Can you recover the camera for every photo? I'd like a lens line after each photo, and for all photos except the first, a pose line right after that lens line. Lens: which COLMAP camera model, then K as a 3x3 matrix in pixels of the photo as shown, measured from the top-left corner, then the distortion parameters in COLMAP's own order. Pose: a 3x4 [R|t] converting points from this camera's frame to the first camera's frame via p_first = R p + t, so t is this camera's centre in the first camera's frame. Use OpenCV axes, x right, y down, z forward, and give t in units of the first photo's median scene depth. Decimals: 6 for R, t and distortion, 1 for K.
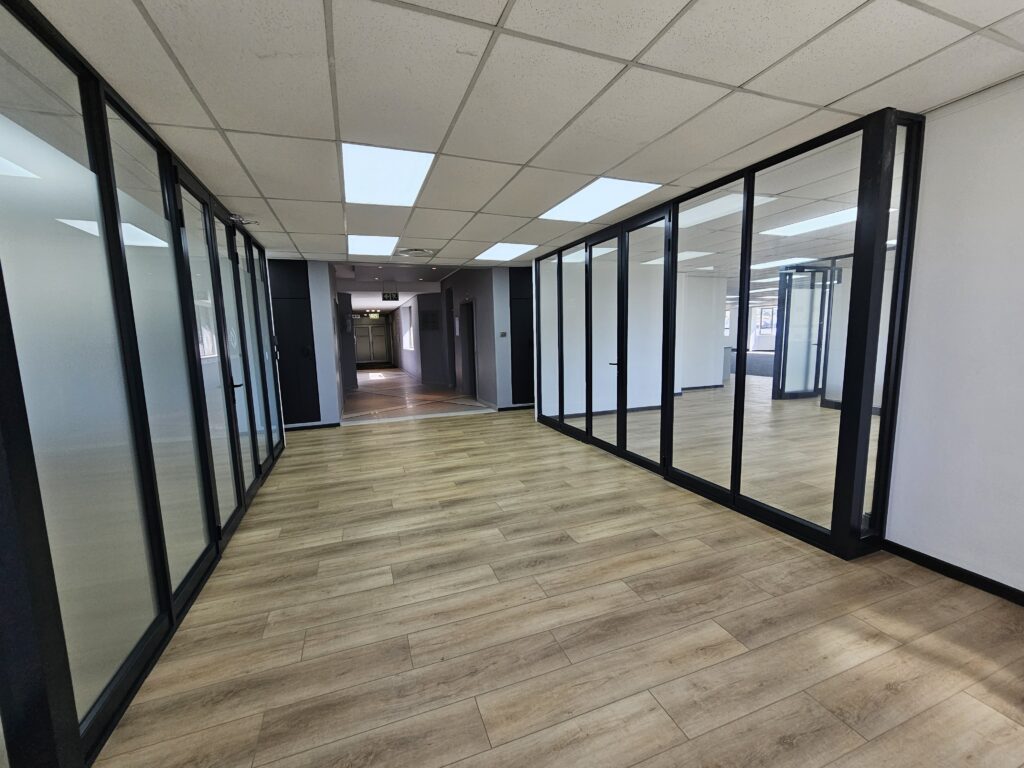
lens RADIAL K [[420.7, 0, 511.2], [0, 420.7, 388.8], [0, 0, 1]] dist [-0.003973, 0.000431]
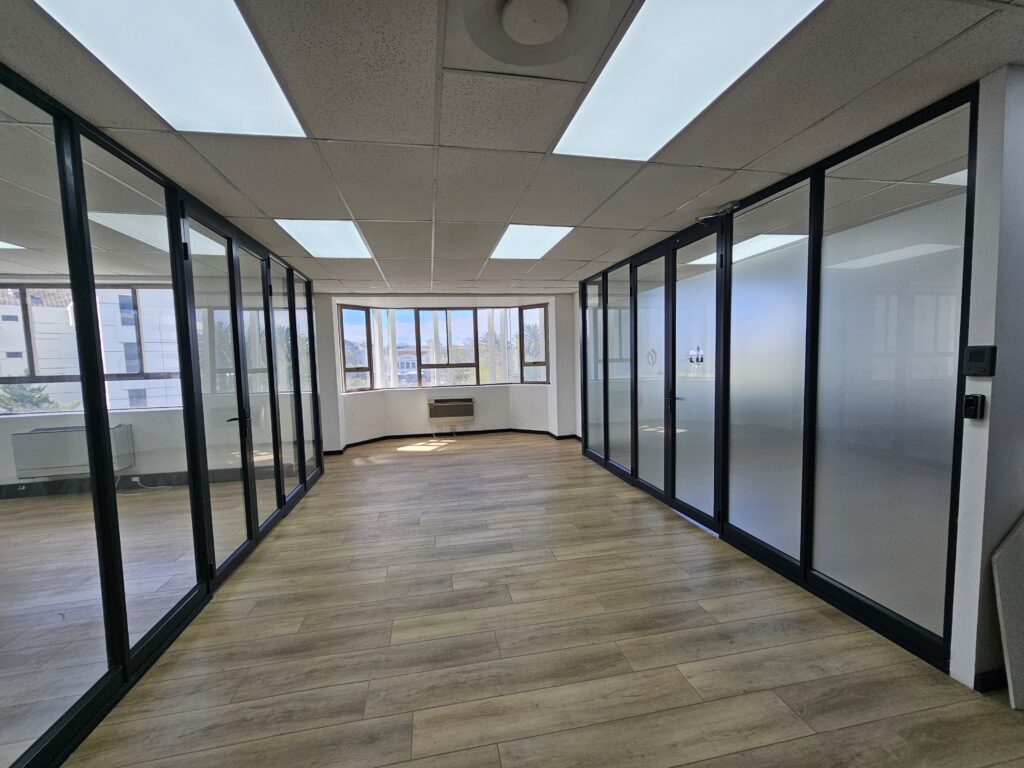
lens RADIAL K [[420.7, 0, 511.2], [0, 420.7, 388.8], [0, 0, 1]] dist [-0.003973, 0.000431]
pose [[-0.985574, 0.042105, 0.163922, -0.333969], [0.073845, 0.978484, 0.192654, -0.228903], [-0.152284, 0.201979, -0.967478, 1.750376]]
